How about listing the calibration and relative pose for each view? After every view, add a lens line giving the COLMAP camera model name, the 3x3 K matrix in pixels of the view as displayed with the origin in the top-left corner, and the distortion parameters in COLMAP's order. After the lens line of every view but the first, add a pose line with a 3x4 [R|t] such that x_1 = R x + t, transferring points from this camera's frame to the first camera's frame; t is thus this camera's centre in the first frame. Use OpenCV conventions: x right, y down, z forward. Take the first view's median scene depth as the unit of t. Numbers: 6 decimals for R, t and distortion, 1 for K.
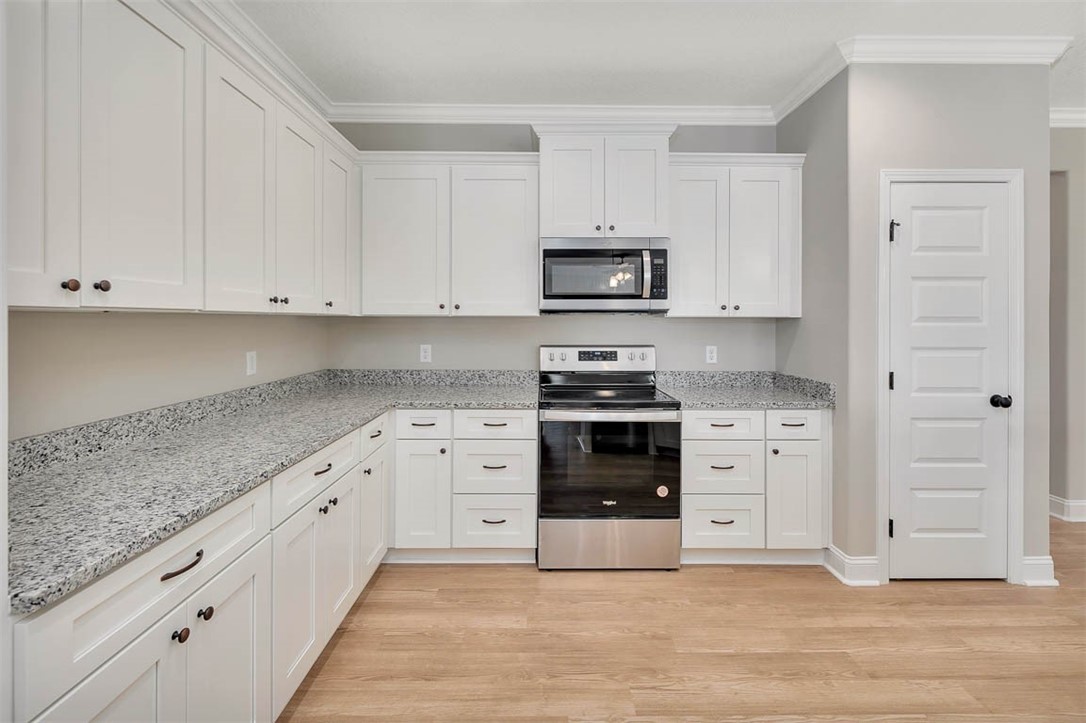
lens RADIAL K [[476.4, 0, 542.4], [0, 476.4, 322.2], [0, 0, 1]] dist [0.003152, -0.000661]
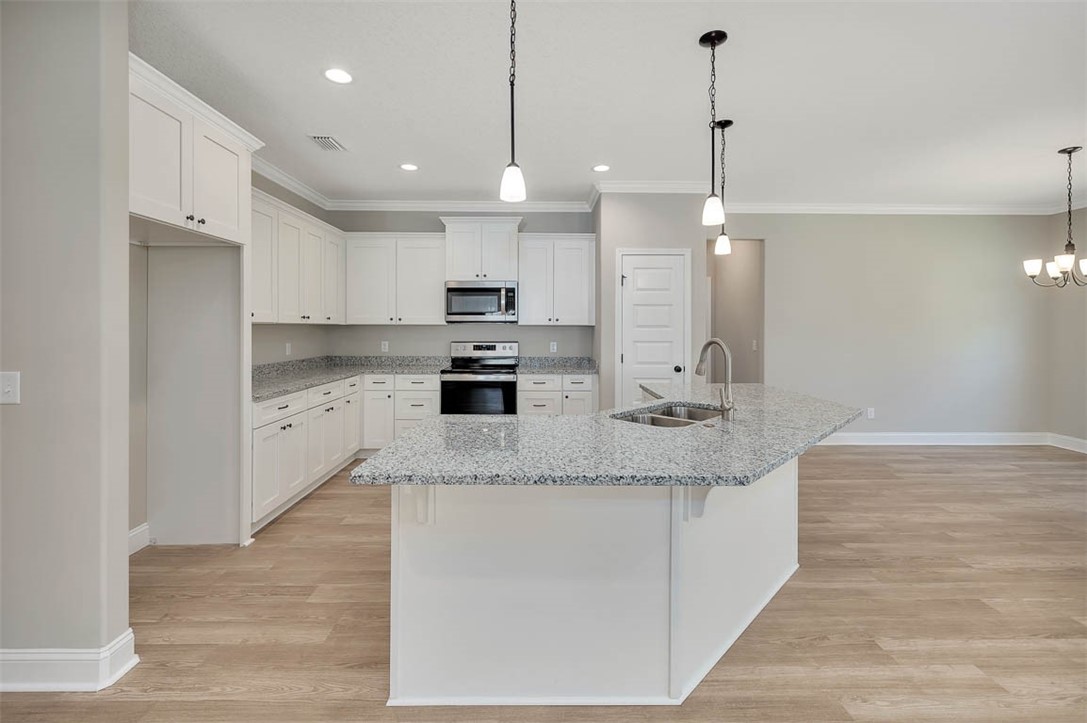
lens RADIAL K [[476.9, 0, 539.6], [0, 476.9, 331.0], [0, 0, 1]] dist [0.003152, -0.000661]
pose [[0.999975, -0.000065, 0.007051, 0.352805], [0.000031, 0.999988, 0.004822, 0.003002], [-0.007052, -0.004822, 0.999964, -0.841668]]
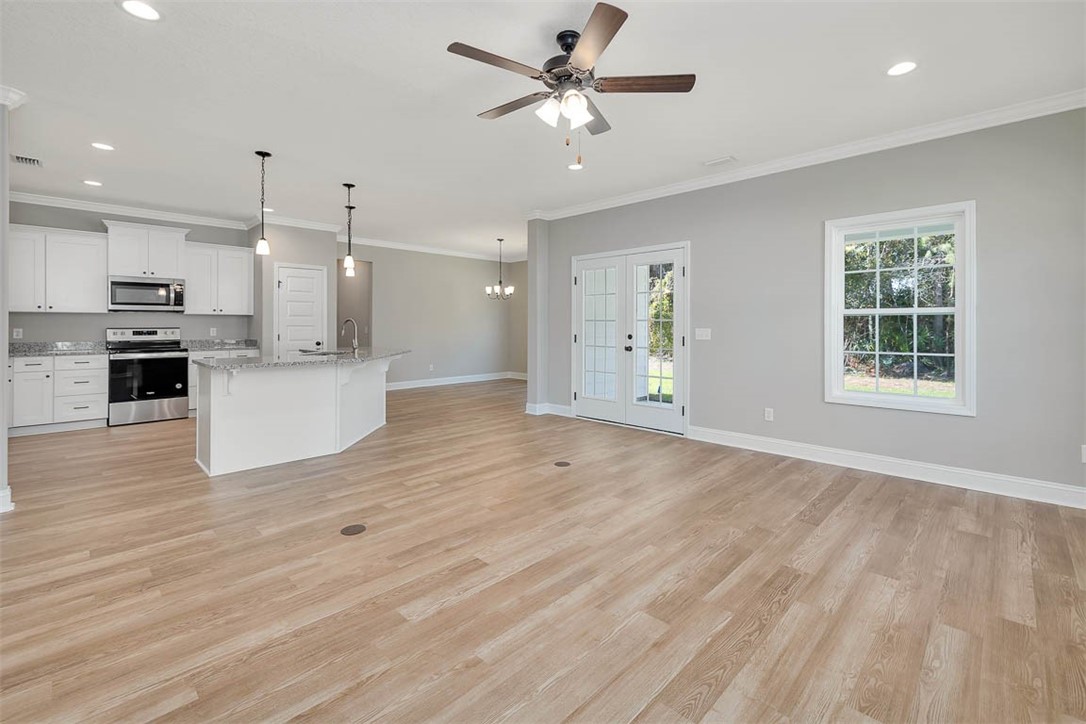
lens RADIAL K [[476.4, 0, 541.0], [0, 476.4, 323.5], [0, 0, 1]] dist [0.003152, -0.000661]
pose [[0.707396, -0.000980, 0.706817, -0.150182], [0.002711, 0.999995, -0.001327, 0.044671], [-0.706812, 0.002855, 0.707395, -1.908281]]
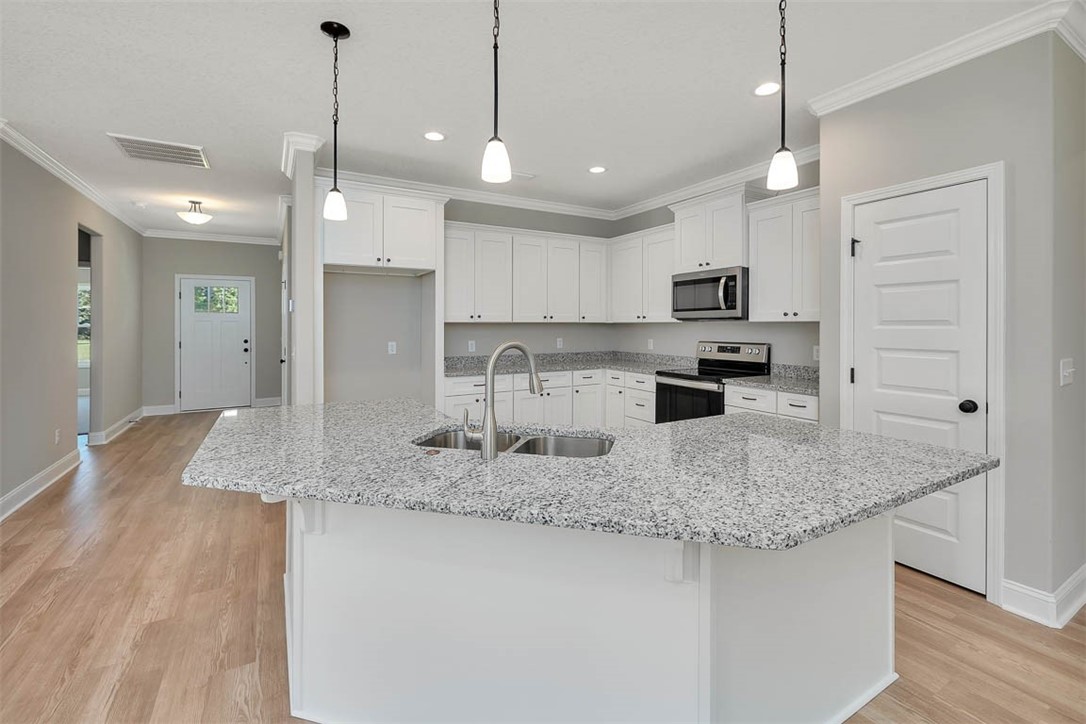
lens RADIAL K [[476.4, 0, 552.6], [0, 476.4, 334.0], [0, 0, 1]] dist [0.003152, -0.000661]
pose [[0.508256, 0.014144, -0.861090, 1.253451], [-0.001180, 0.999876, 0.015727, 0.002760], [0.861205, -0.006977, 0.508210, -0.208455]]
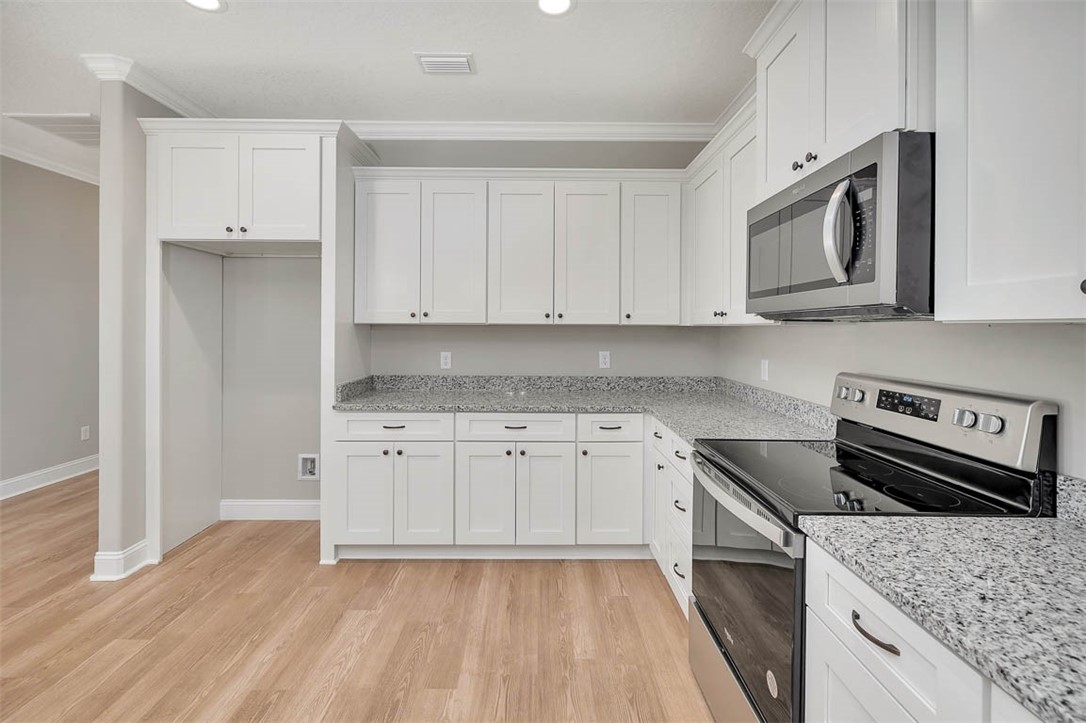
lens RADIAL K [[476.4, 0, 546.2], [0, 476.4, 332.1], [0, 0, 1]] dist [0.003152, -0.000661]
pose [[0.000284, 0.006795, -0.999977, 0.703126], [-0.008683, 0.999939, 0.006792, -0.003342], [0.999962, 0.008681, 0.000343, 0.735055]]
